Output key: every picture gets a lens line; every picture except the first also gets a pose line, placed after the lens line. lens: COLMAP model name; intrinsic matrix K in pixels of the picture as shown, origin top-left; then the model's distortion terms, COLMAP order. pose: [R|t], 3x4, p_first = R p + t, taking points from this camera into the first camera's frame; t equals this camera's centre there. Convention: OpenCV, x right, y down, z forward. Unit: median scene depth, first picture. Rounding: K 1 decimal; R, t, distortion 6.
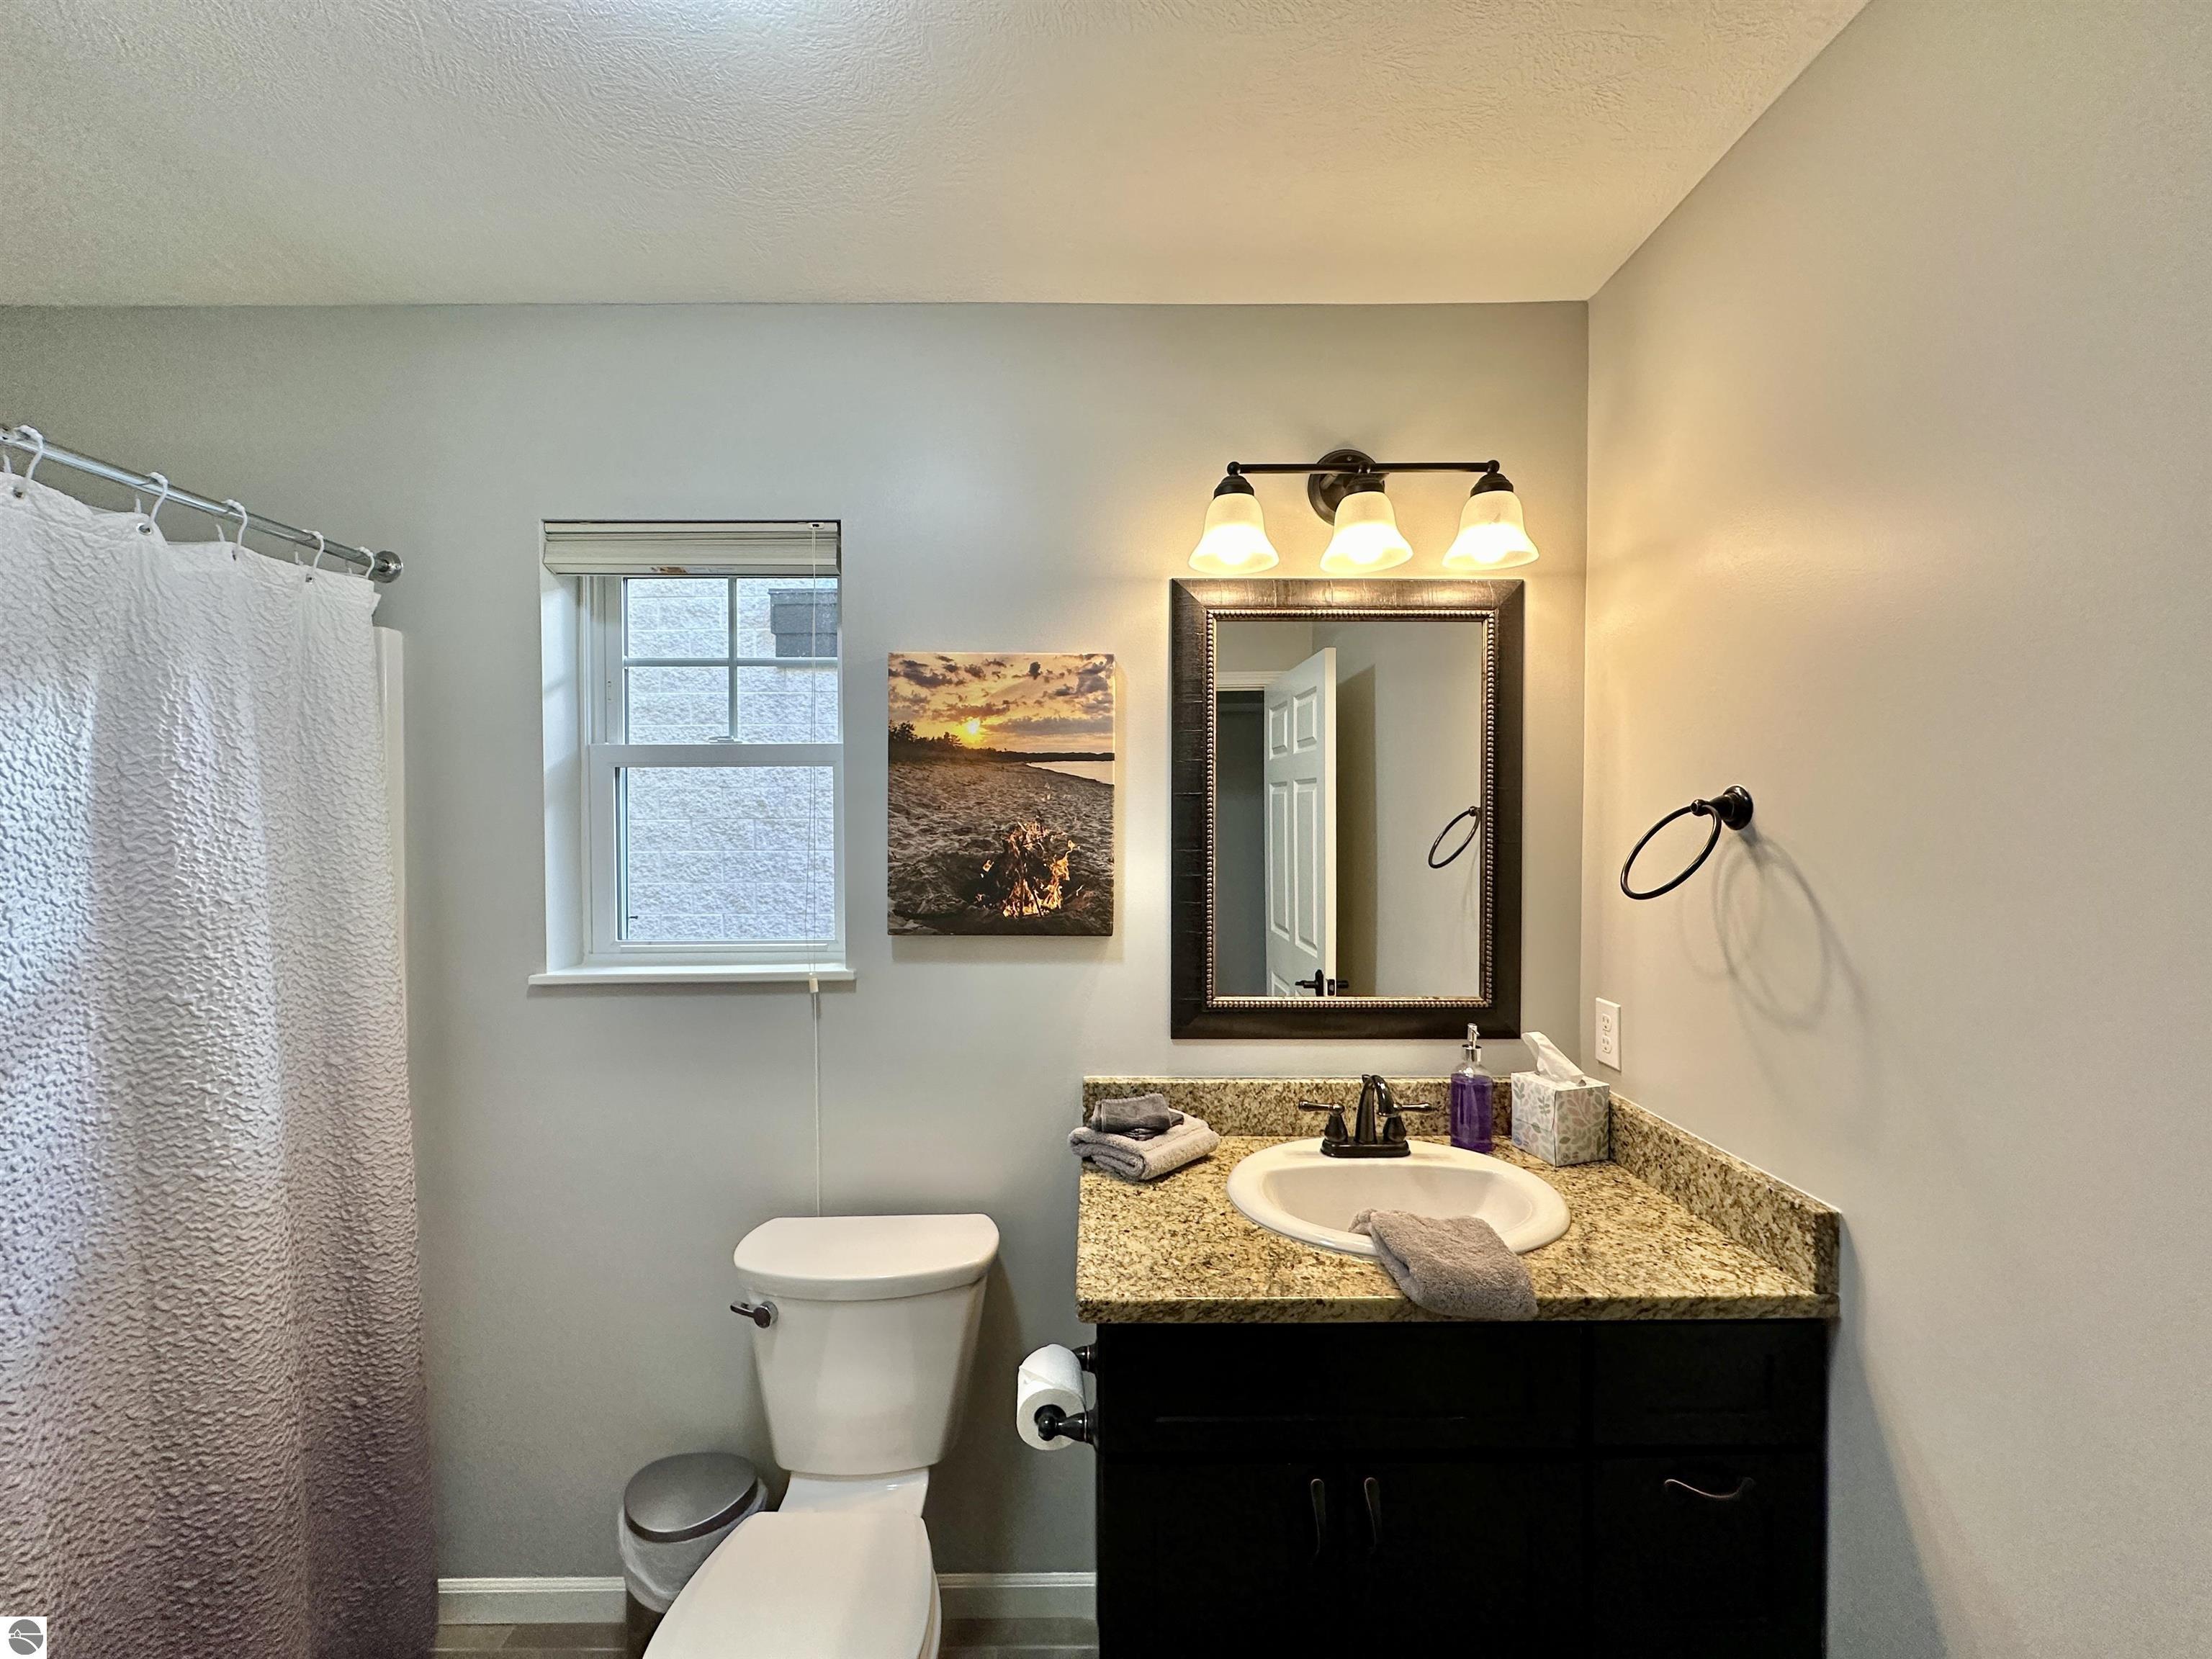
lens RADIAL K [[886.1, 0, 1101.4], [0, 886.1, 832.6], [0, 0, 1]] dist [-0.002353, 0.000432]
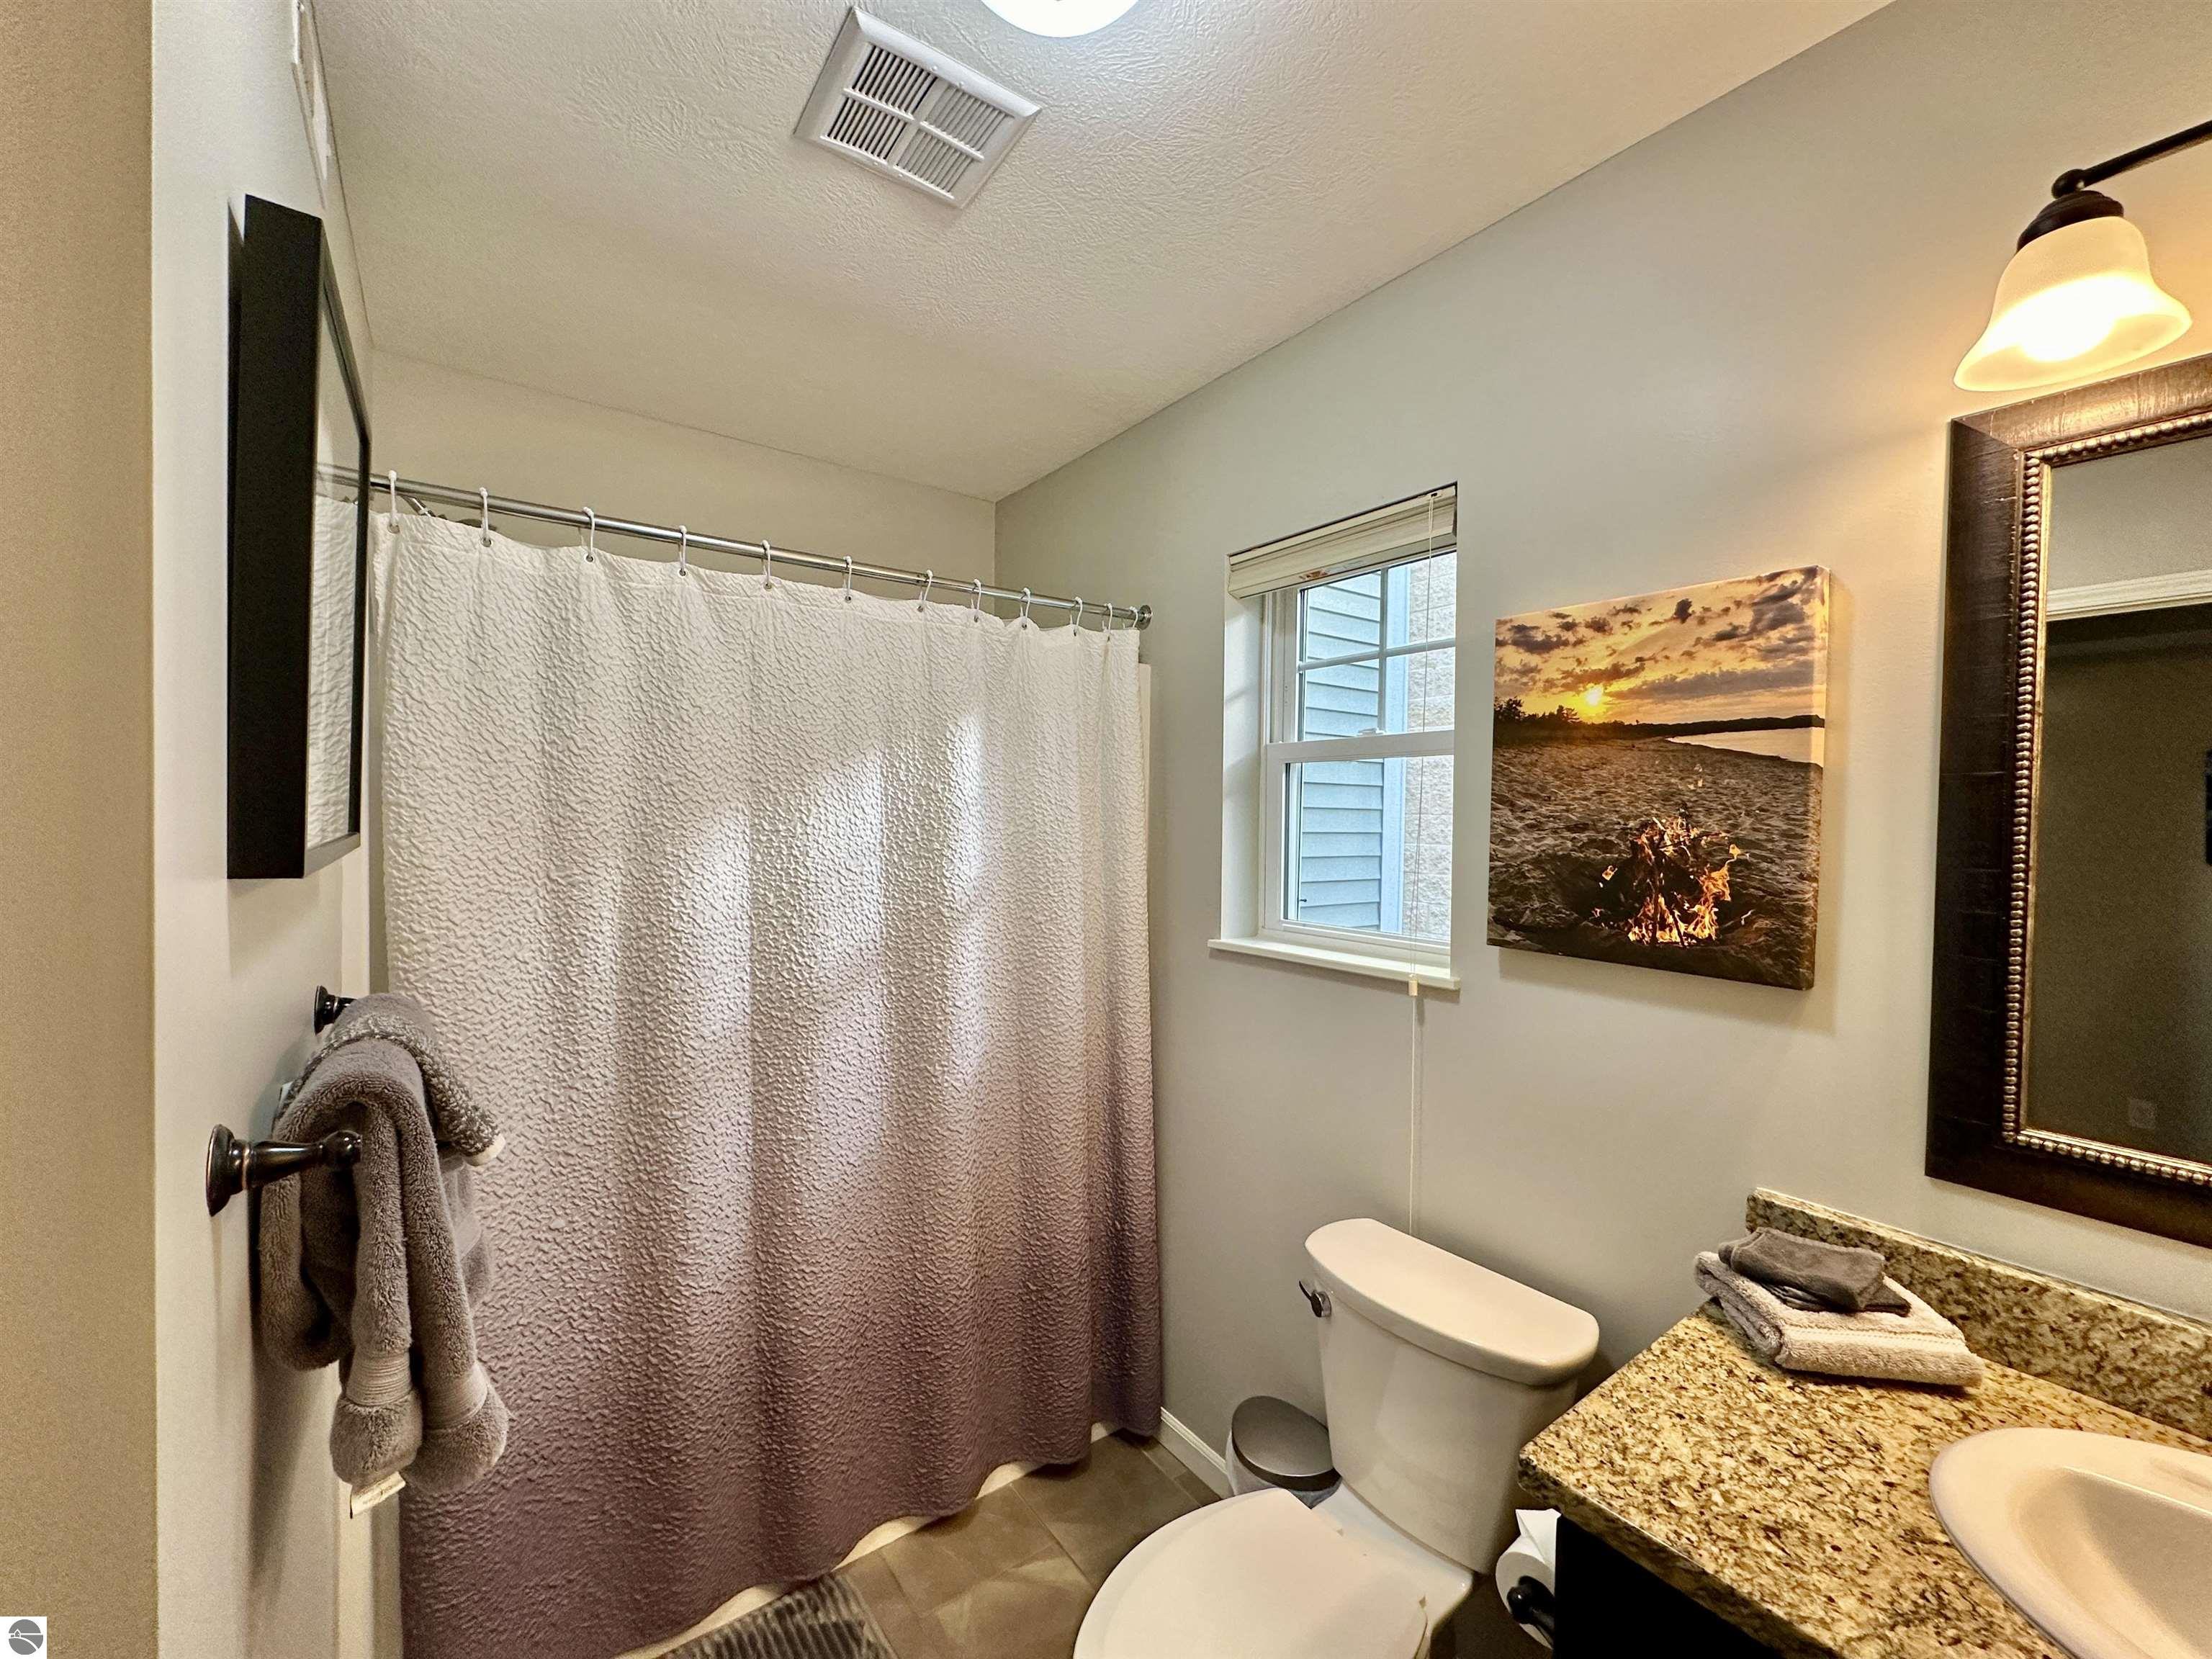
lens RADIAL K [[886.1, 0, 1103.4], [0, 886.1, 829.3], [0, 0, 1]] dist [-0.002353, 0.000432]
pose [[0.585364, 0.026236, -0.810346, 0.241621], [-0.025570, 0.999577, 0.013892, -0.000284], [0.810367, 0.012589, 0.585787, 0.183421]]
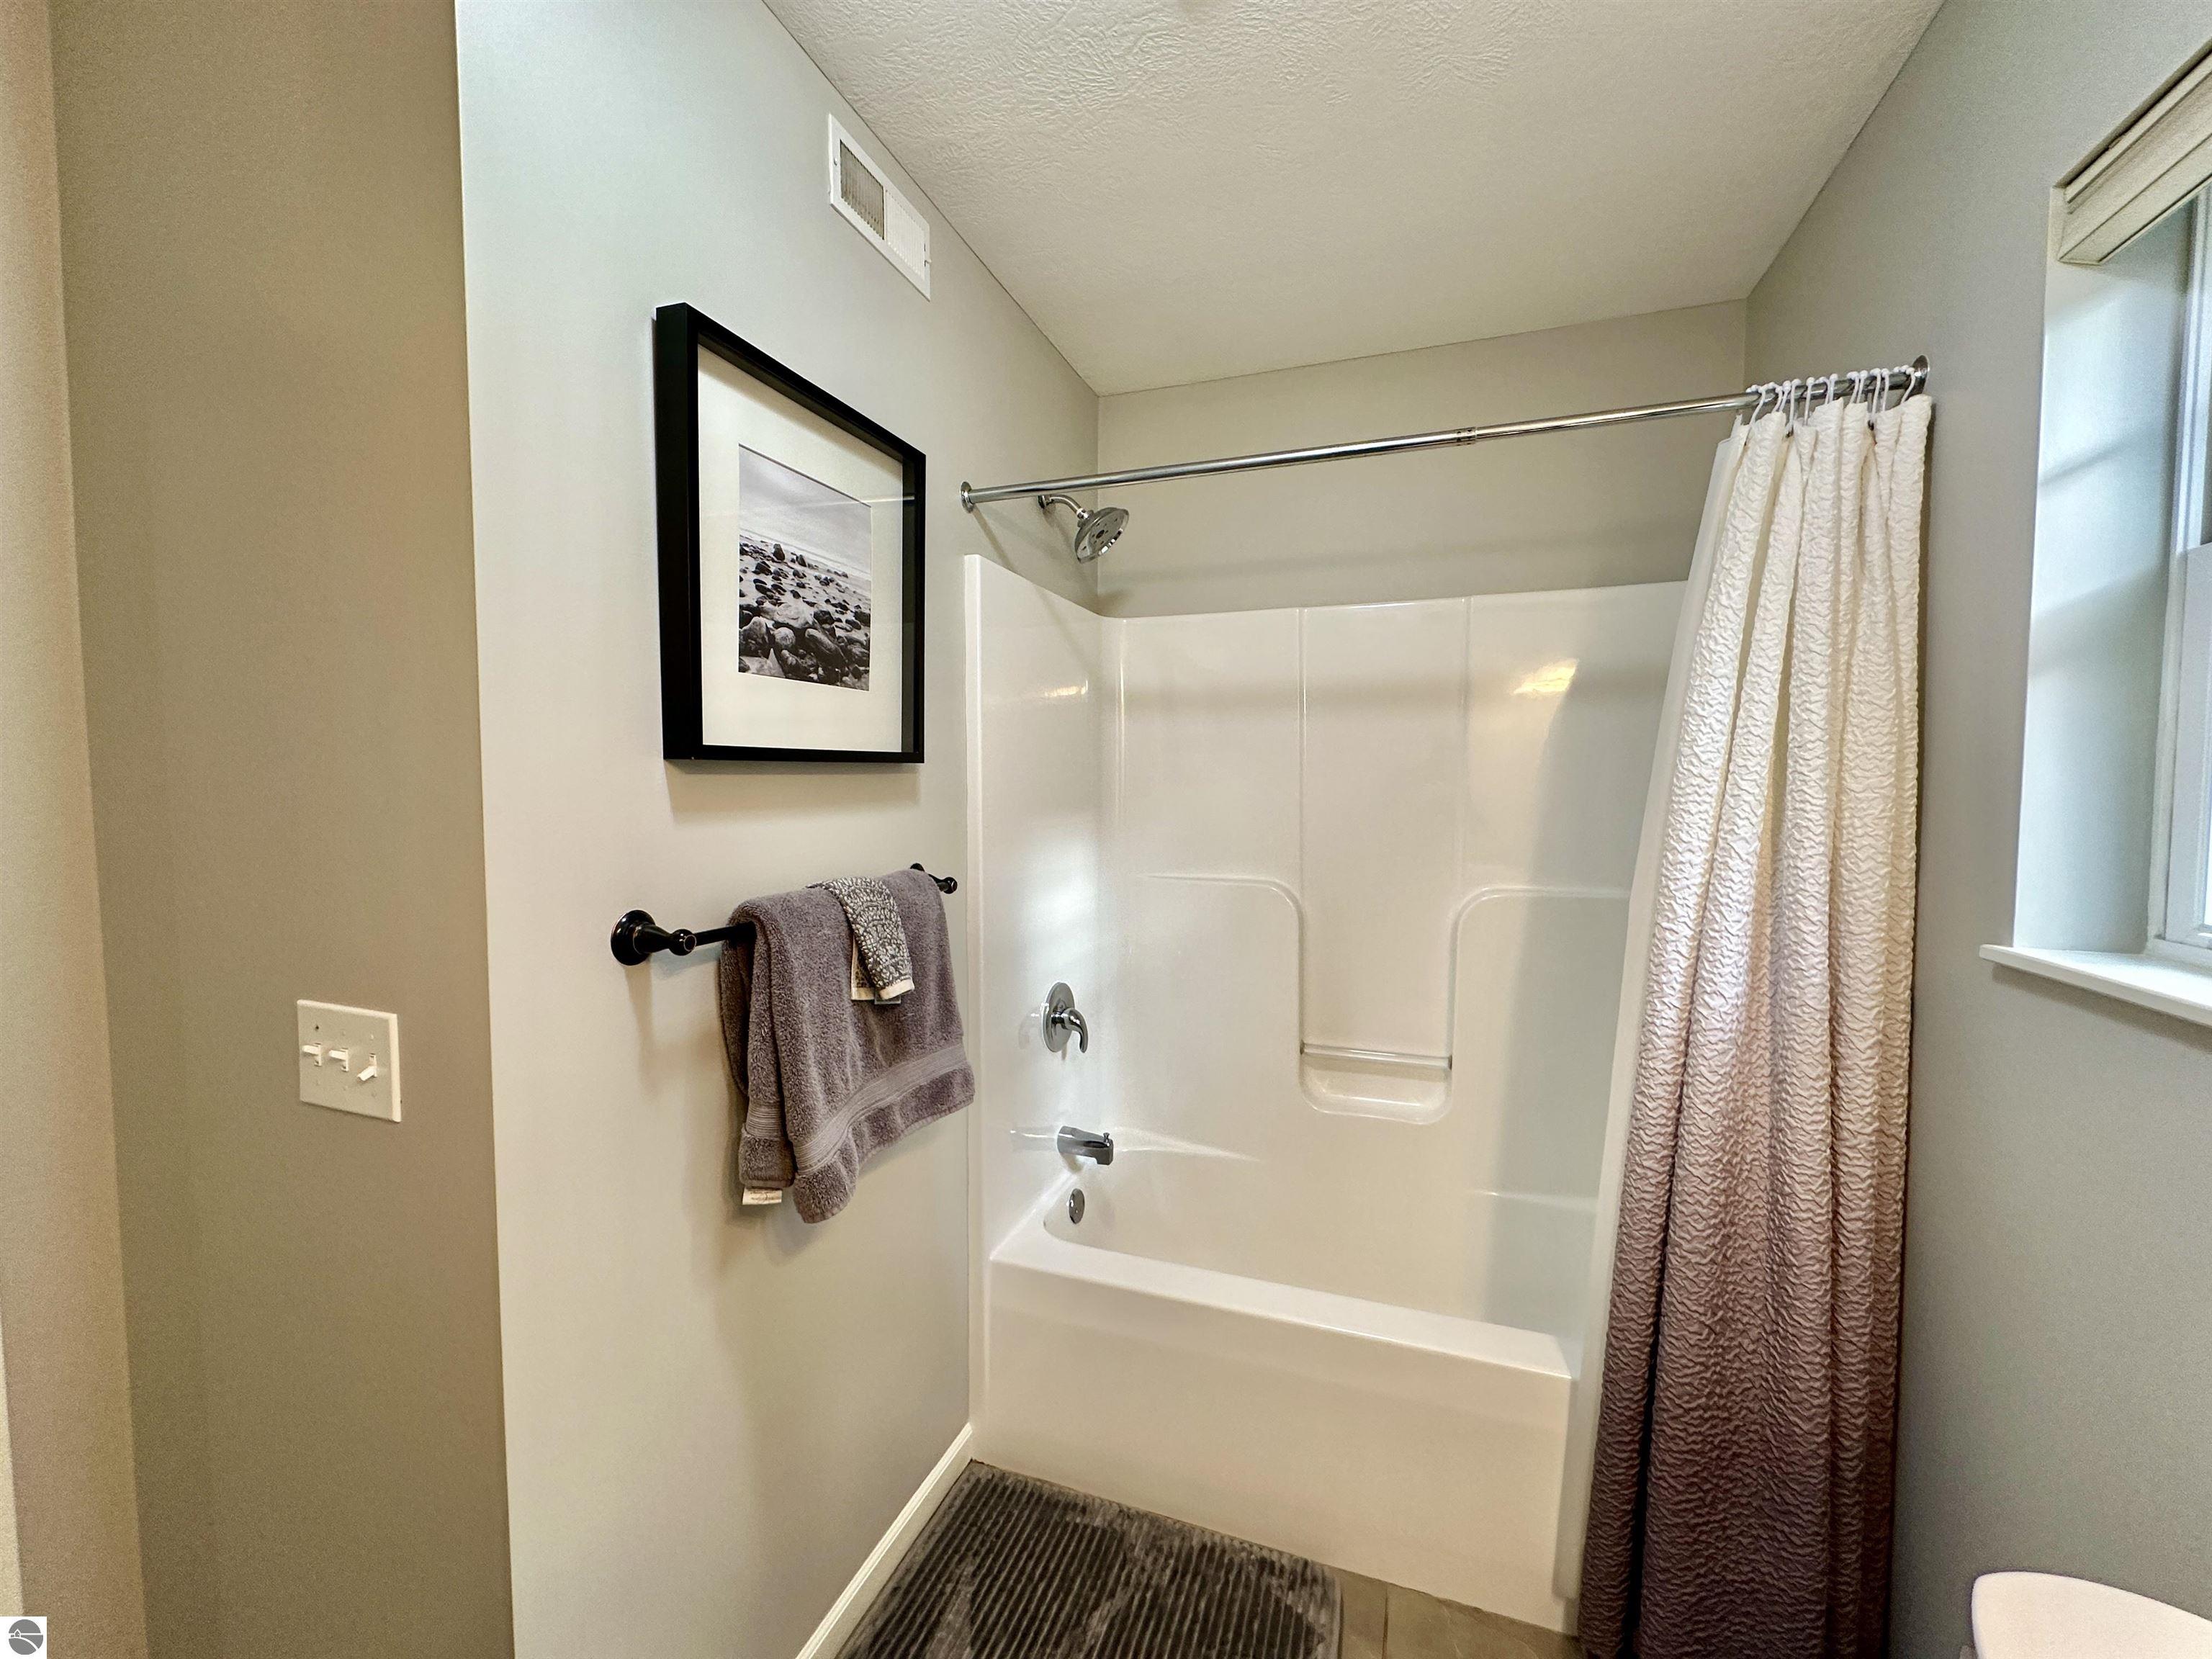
lens RADIAL K [[886.1, 0, 1103.5], [0, 886.1, 823.7], [0, 0, 1]] dist [-0.002353, 0.000432]
pose [[-0.349304, 0.048298, -0.935764, 0.171063], [-0.011001, 0.998390, 0.055636, 0.046797], [0.936945, 0.029728, -0.348211, 0.632939]]
